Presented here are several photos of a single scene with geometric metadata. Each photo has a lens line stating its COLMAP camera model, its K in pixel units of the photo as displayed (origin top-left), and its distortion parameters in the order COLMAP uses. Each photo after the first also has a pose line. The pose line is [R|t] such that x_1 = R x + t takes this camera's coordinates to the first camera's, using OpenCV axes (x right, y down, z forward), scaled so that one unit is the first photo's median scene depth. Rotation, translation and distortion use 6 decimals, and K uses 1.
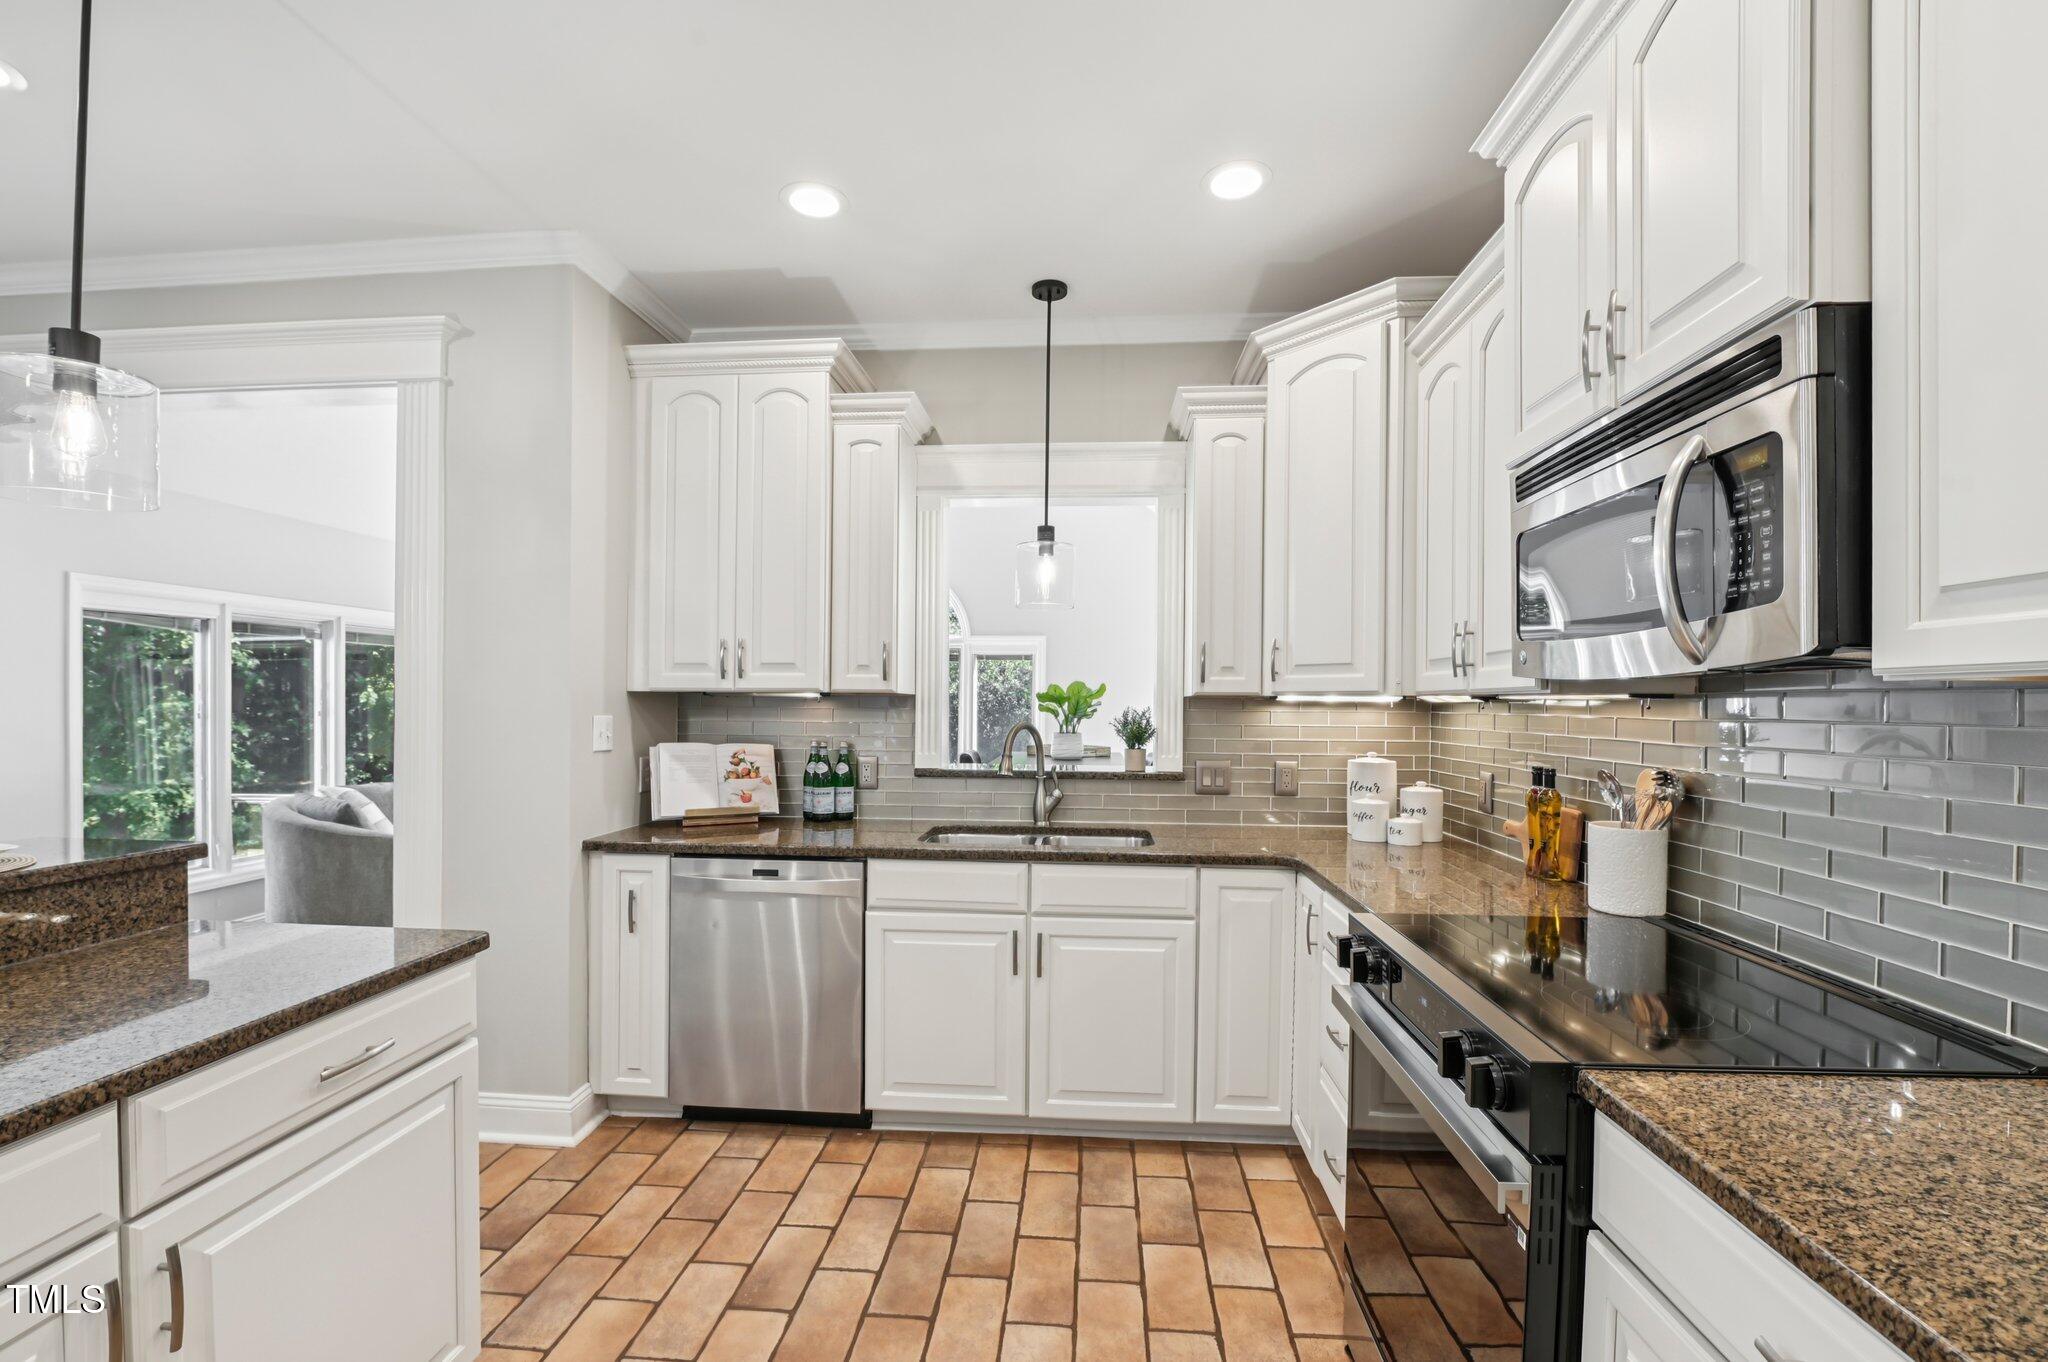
lens RADIAL K [[877.4, 0, 1021.9], [0, 877.4, 710.2], [0, 0, 1]] dist [-0.009335, -0.000685]
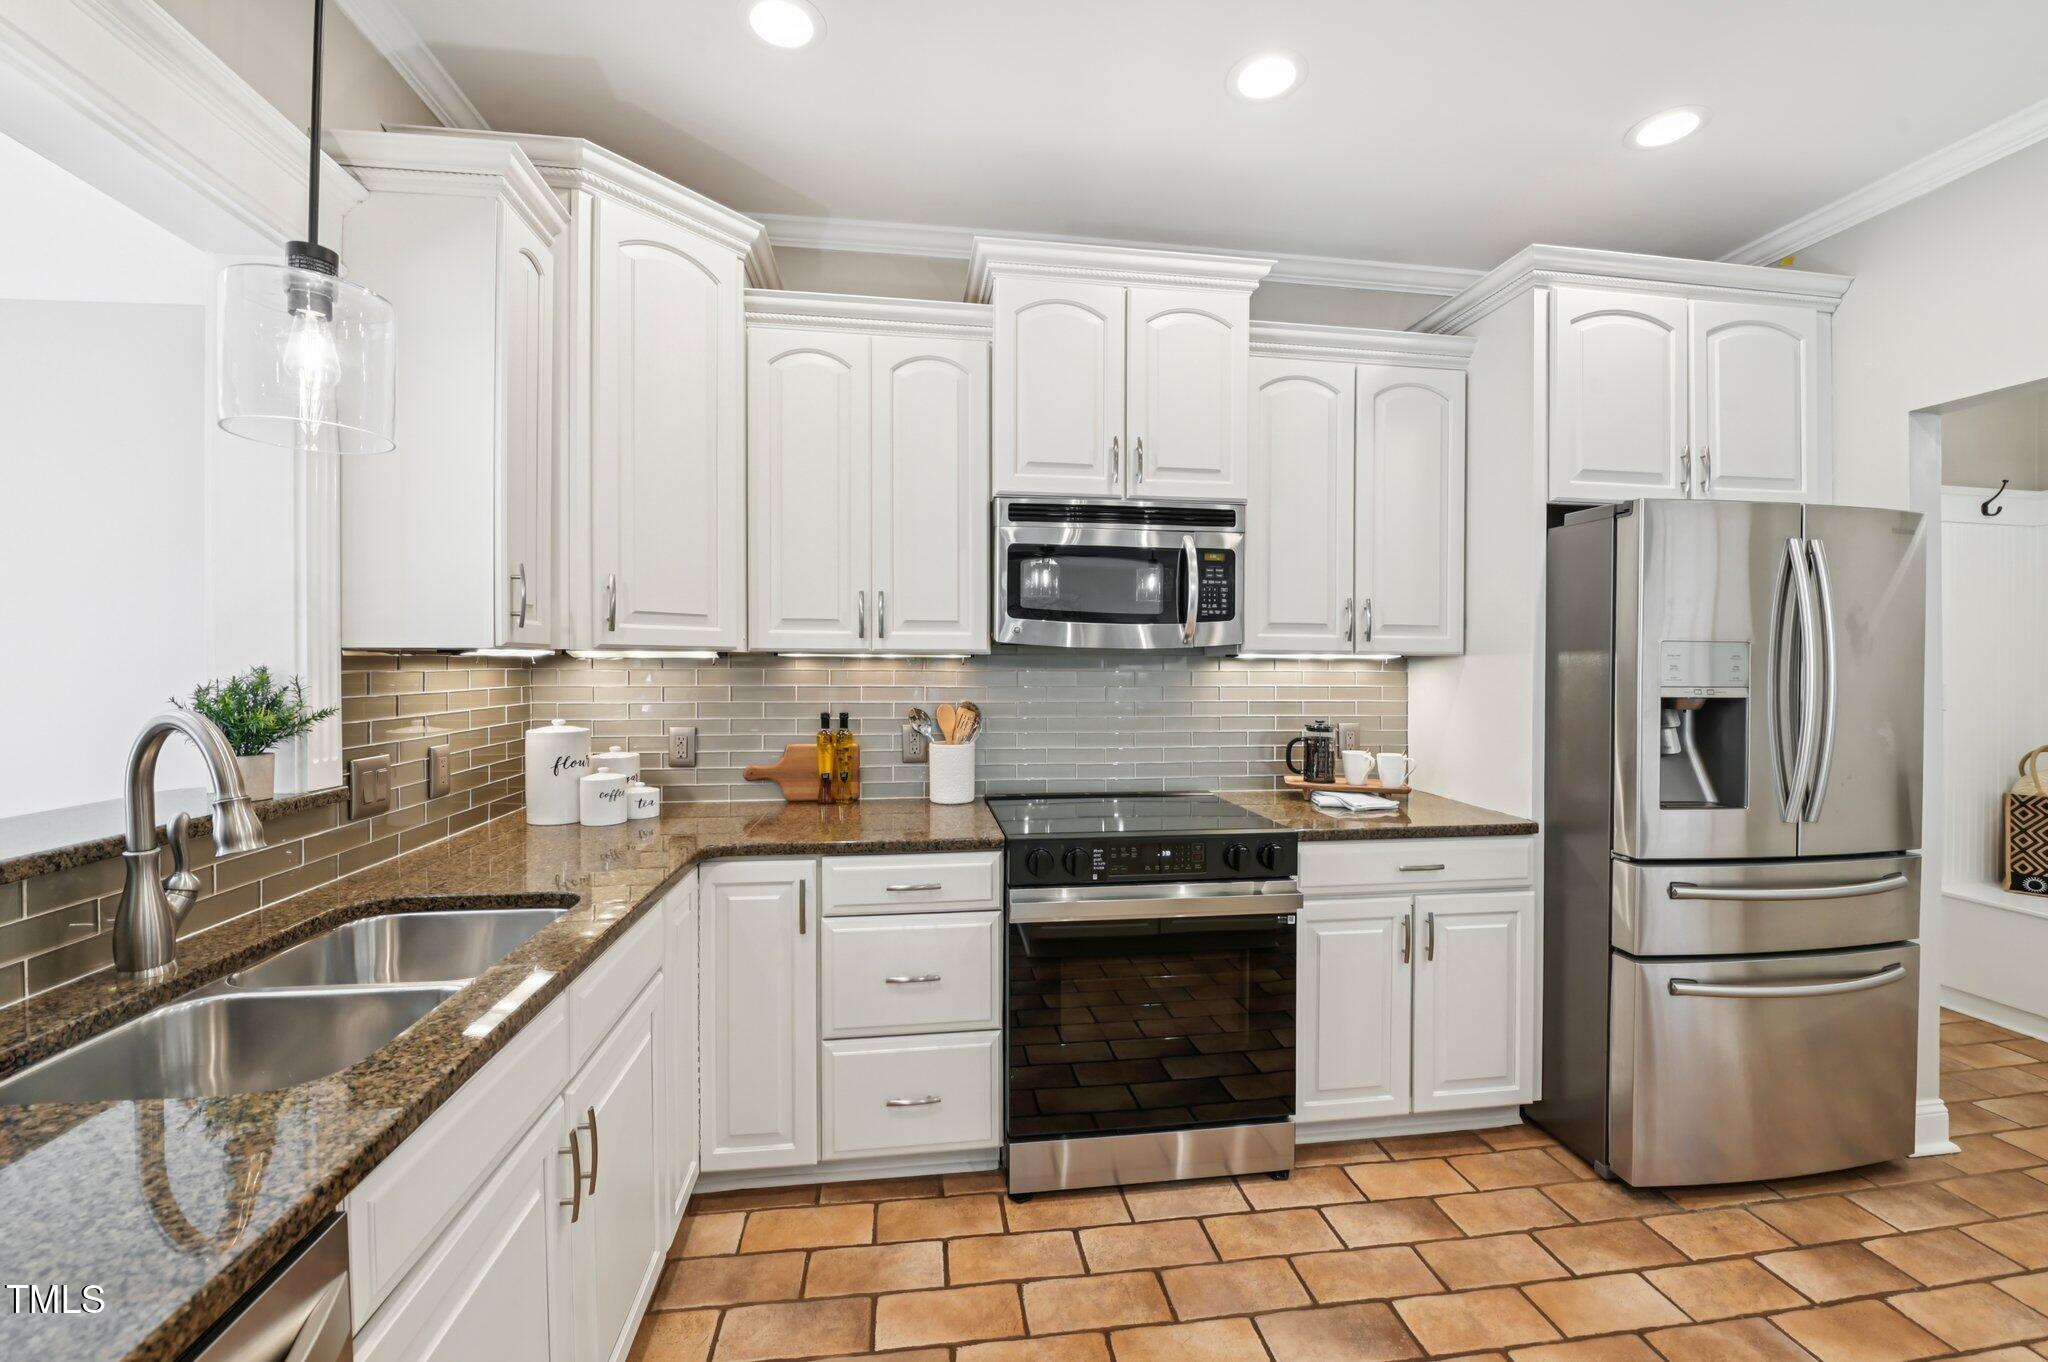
lens RADIAL K [[829.9, 0, 1023.7], [0, 829.9, 659.2], [0, 0, 1]] dist [-0.009446, -0.000267]
pose [[-0.228386, -0.002441, 0.973568, -0.443647], [0.001243, 0.999995, 0.002798, -0.009509], [-0.973570, 0.001849, -0.228381, 0.752878]]
